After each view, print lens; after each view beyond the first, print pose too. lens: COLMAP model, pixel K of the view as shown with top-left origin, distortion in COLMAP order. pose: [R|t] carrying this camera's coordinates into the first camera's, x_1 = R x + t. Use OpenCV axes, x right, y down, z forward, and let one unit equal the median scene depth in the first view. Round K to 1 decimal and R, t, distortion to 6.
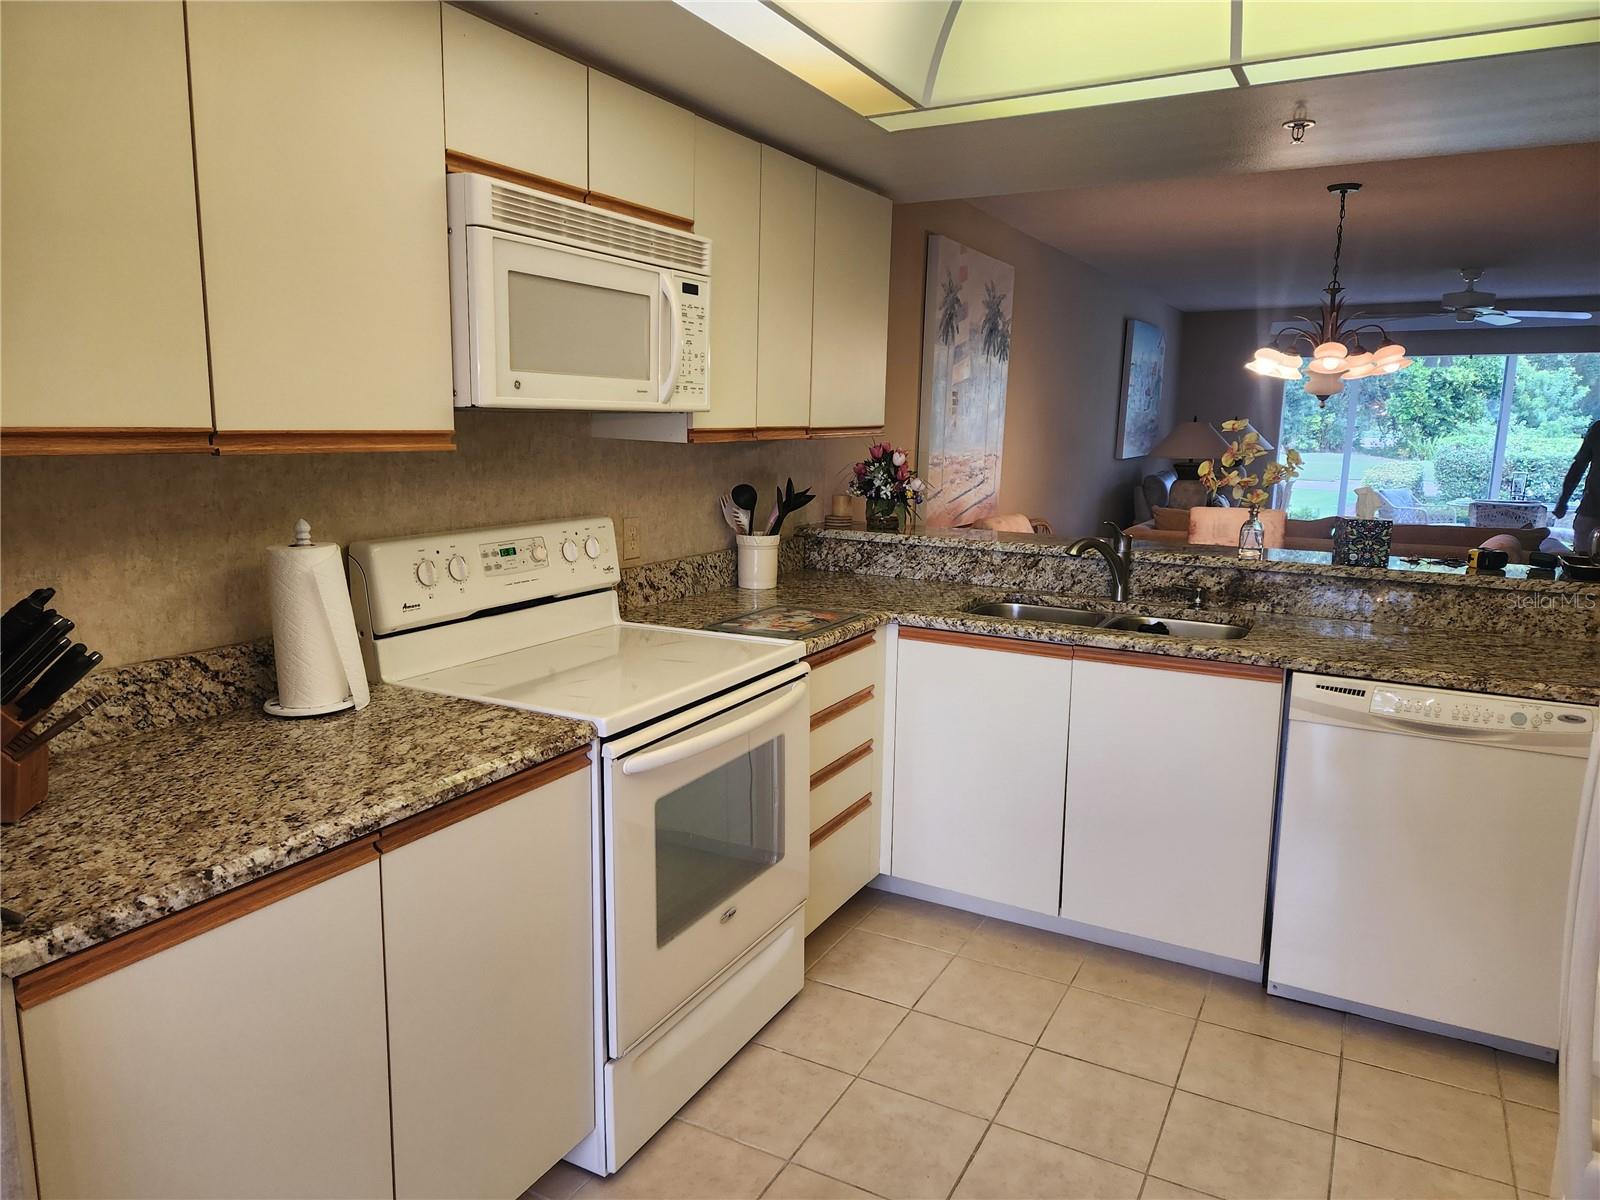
lens RADIAL K [[1071.9, 0, 801.3], [0, 1071.9, 592.3], [0, 0, 1]] dist [0.073075, -0.061109]
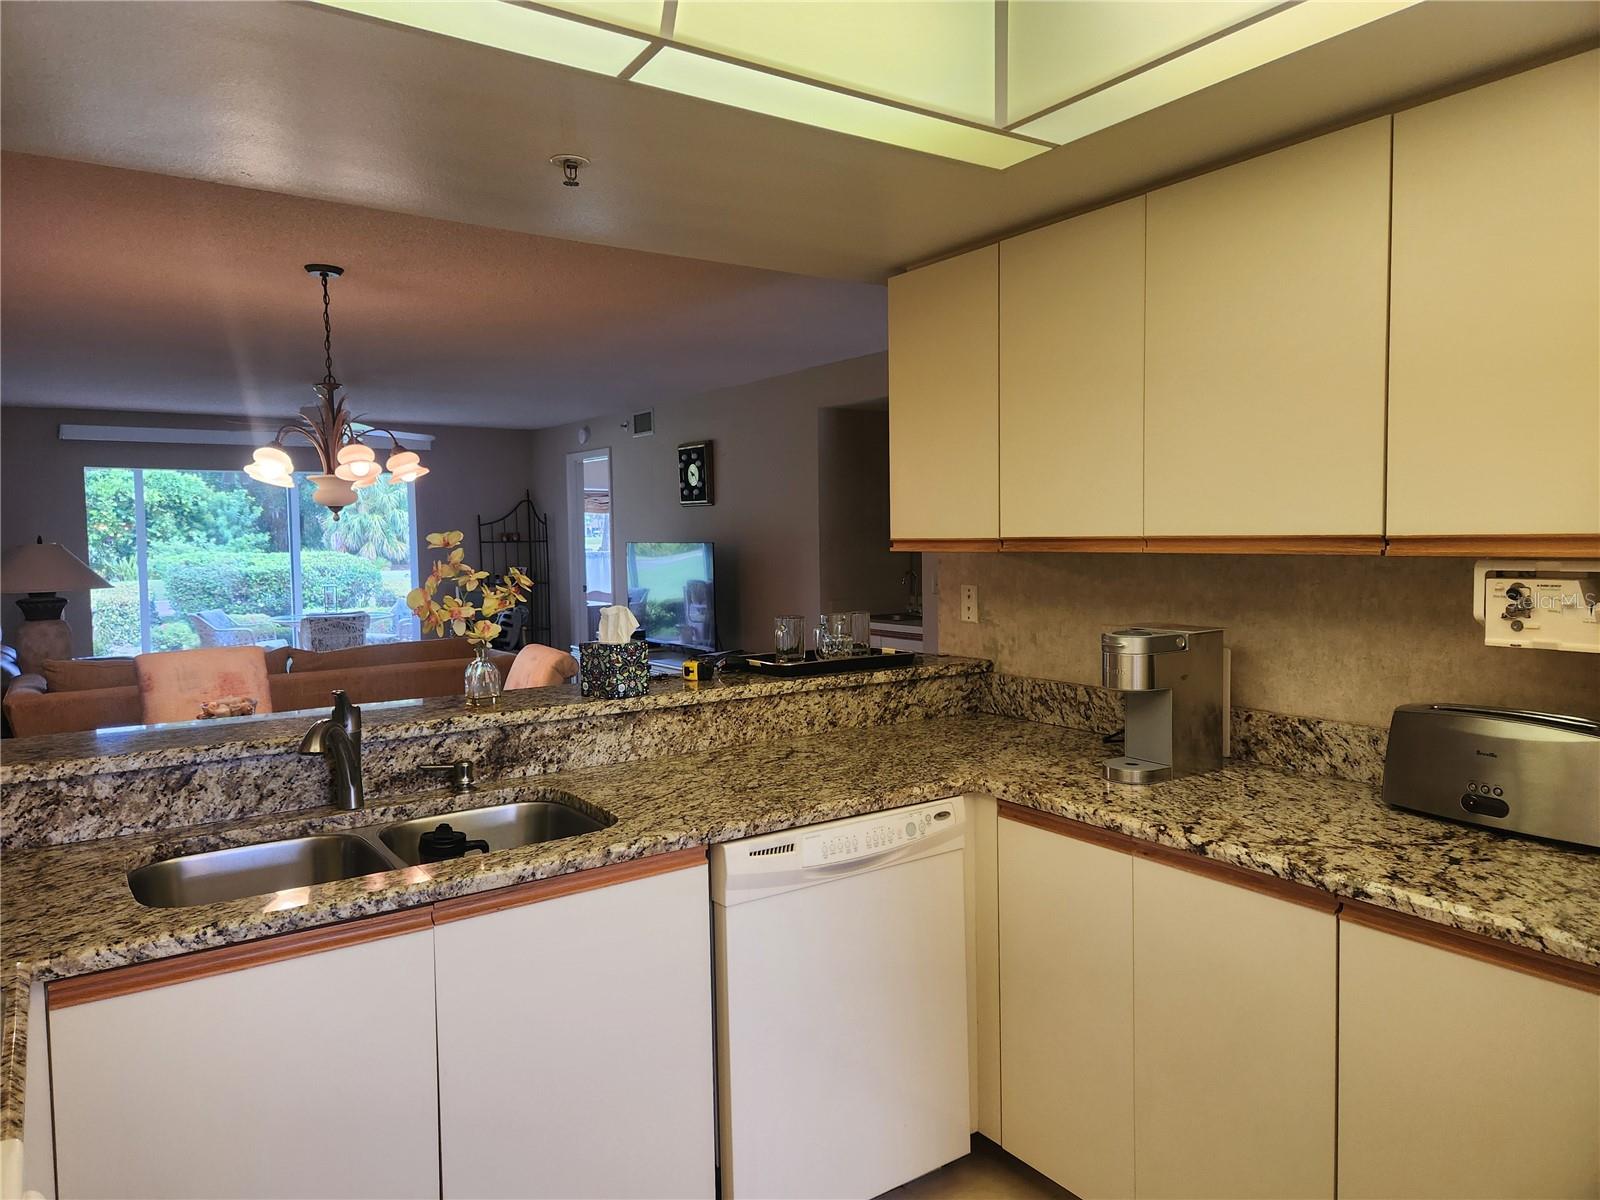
lens RADIAL K [[1071.9, 0, 801.3], [0, 1071.9, 592.3], [0, 0, 1]] dist [0.073075, -0.061109]
pose [[0.468316, -0.072966, 0.880543, -0.151819], [0.167335, 0.985873, -0.007303, -0.072354], [-0.867571, 0.150766, 0.473910, 0.442540]]
